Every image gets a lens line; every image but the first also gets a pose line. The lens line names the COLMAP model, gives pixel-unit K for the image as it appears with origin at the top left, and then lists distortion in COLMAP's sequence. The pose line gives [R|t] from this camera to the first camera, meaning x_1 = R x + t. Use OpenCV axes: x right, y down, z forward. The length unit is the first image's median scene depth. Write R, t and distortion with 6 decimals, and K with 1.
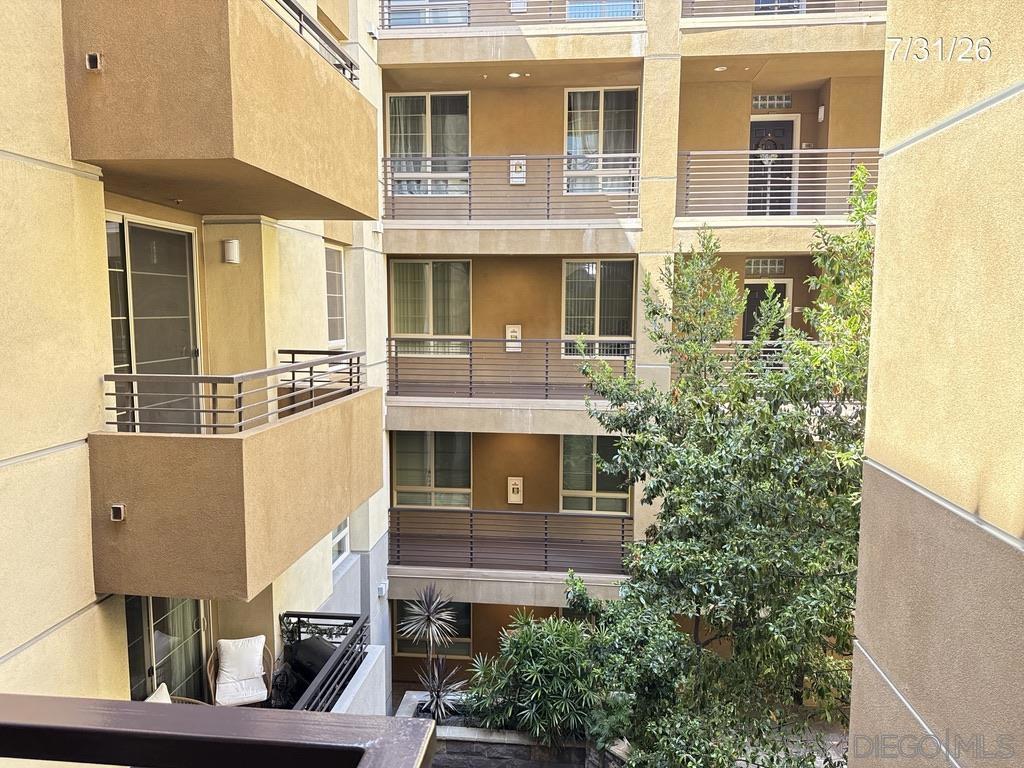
lens RADIAL K [[721.8, 0, 515.0], [0, 721.8, 389.2], [0, 0, 1]] dist [0.063918, -0.073782]
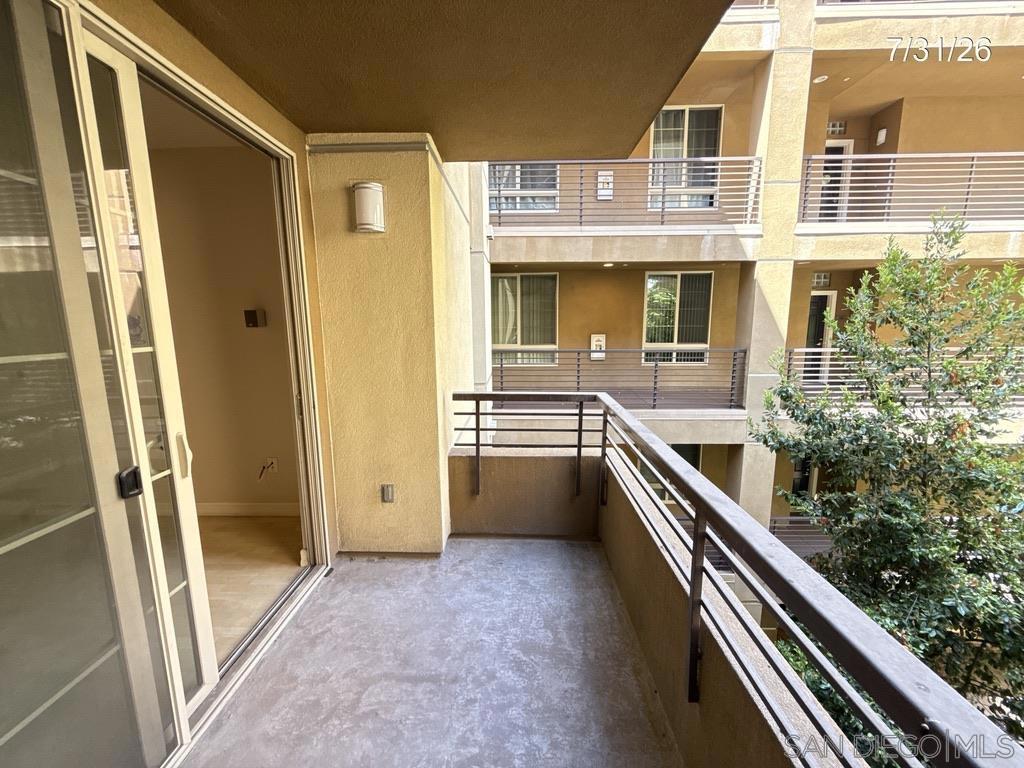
lens RADIAL K [[409.3, 0, 507.9], [0, 409.3, 381.1], [0, 0, 1]] dist [0.001745, 0.000298]
pose [[0.997050, -0.022545, 0.073372, -0.228906], [0.020097, 0.999222, 0.033937, -0.055088], [-0.074080, -0.032363, 0.996727, 0.511596]]
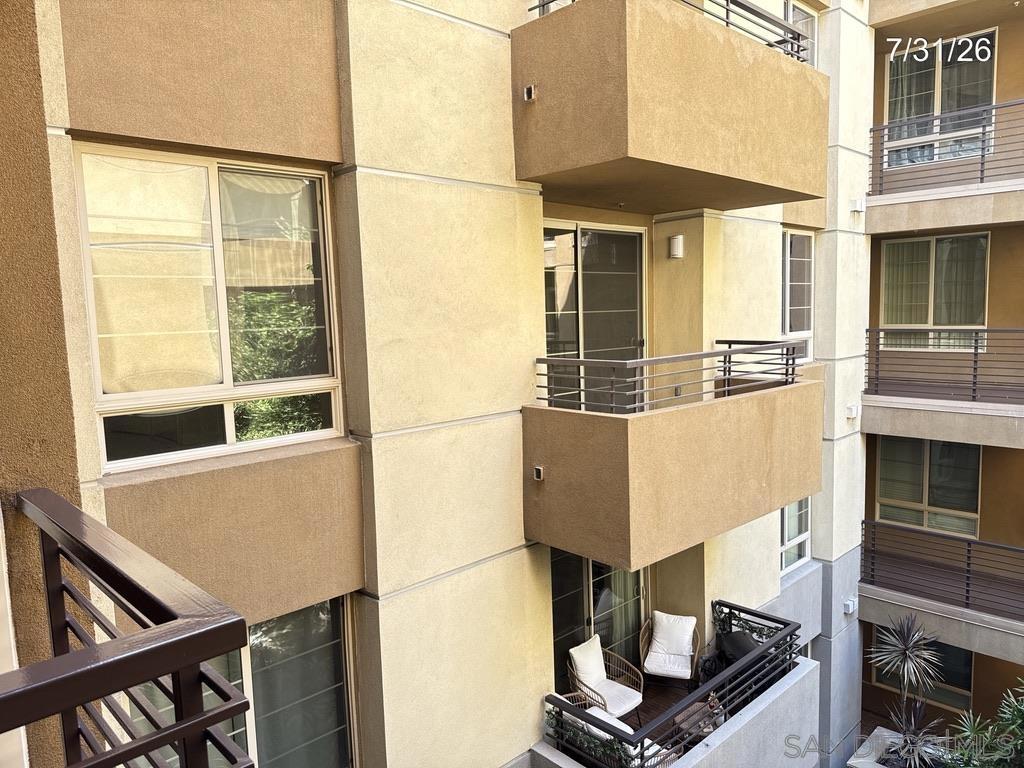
lens RADIAL K [[721.8, 0, 509.9], [0, 721.8, 393.9], [0, 0, 1]] dist [0.063918, -0.073782]
pose [[0.766357, 0.049246, -0.640525, 0.078919], [-0.042330, 0.998762, 0.026143, 0.004797], [0.641019, 0.007079, 0.767492, 0.030836]]
